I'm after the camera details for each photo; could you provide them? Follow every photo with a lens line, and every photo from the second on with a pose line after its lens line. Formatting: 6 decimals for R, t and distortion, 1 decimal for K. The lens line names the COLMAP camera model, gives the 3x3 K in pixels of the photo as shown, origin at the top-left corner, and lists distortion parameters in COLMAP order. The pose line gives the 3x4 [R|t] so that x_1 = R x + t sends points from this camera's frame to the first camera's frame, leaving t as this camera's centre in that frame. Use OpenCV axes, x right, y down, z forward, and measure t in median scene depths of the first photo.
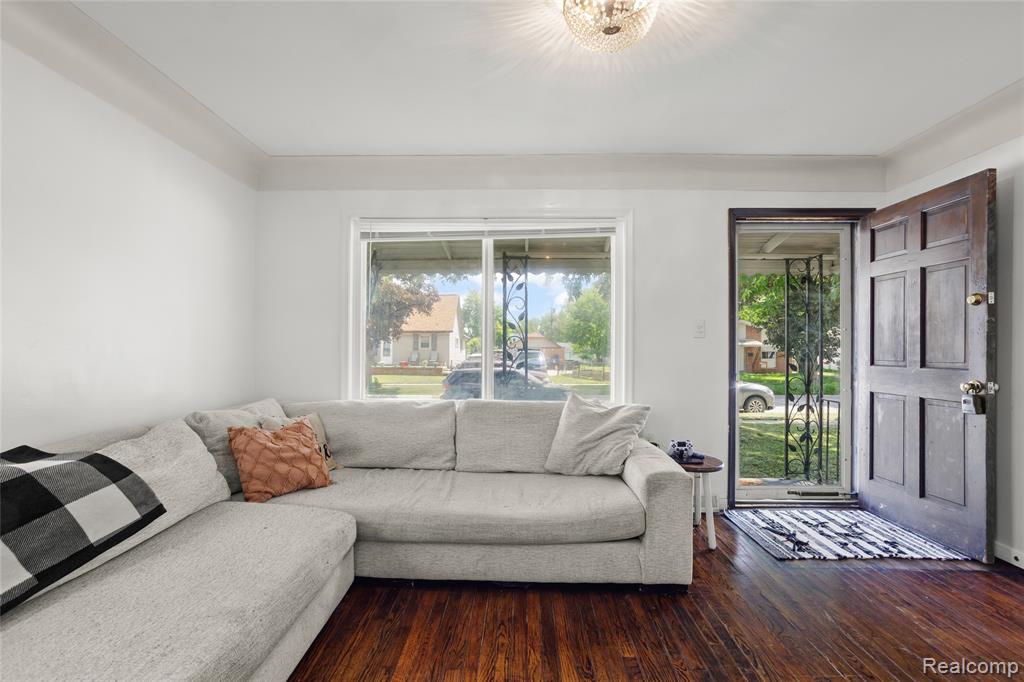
lens RADIAL K [[513.8, 0, 510.7], [0, 513.8, 345.0], [0, 0, 1]] dist [-0.026606, 0.007270]
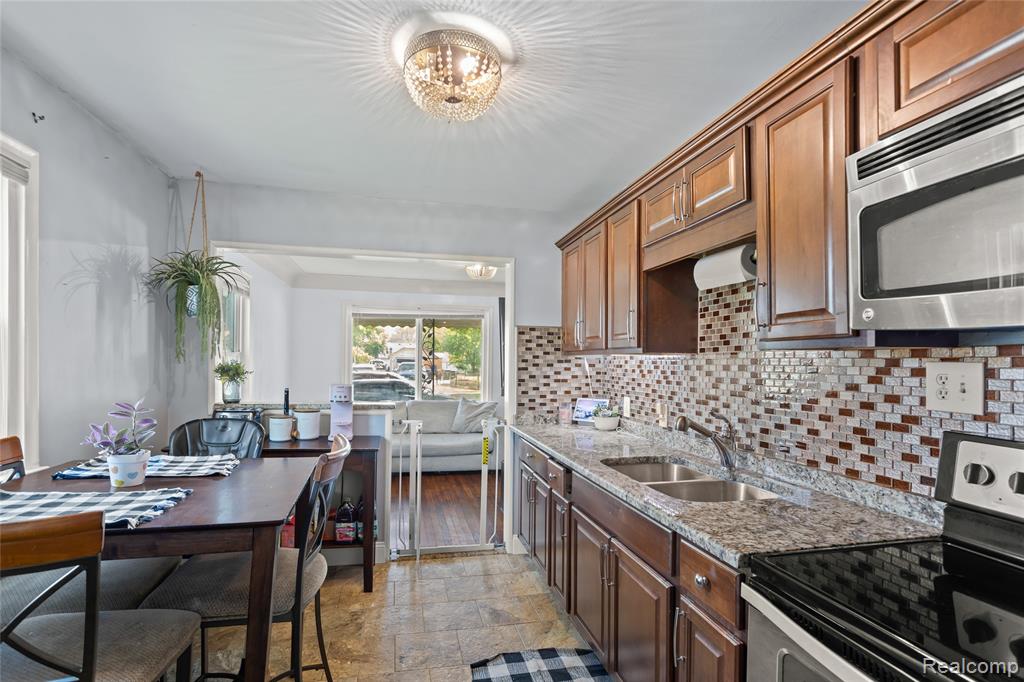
lens RADIAL K [[513.8, 0, 497.0], [0, 513.8, 358.8], [0, 0, 1]] dist [-0.026606, 0.007270]
pose [[0.976918, 0.004372, 0.213570, -0.167541], [-0.006451, 0.999938, 0.009036, -0.069966], [-0.213517, -0.010205, 0.976886, -0.937304]]
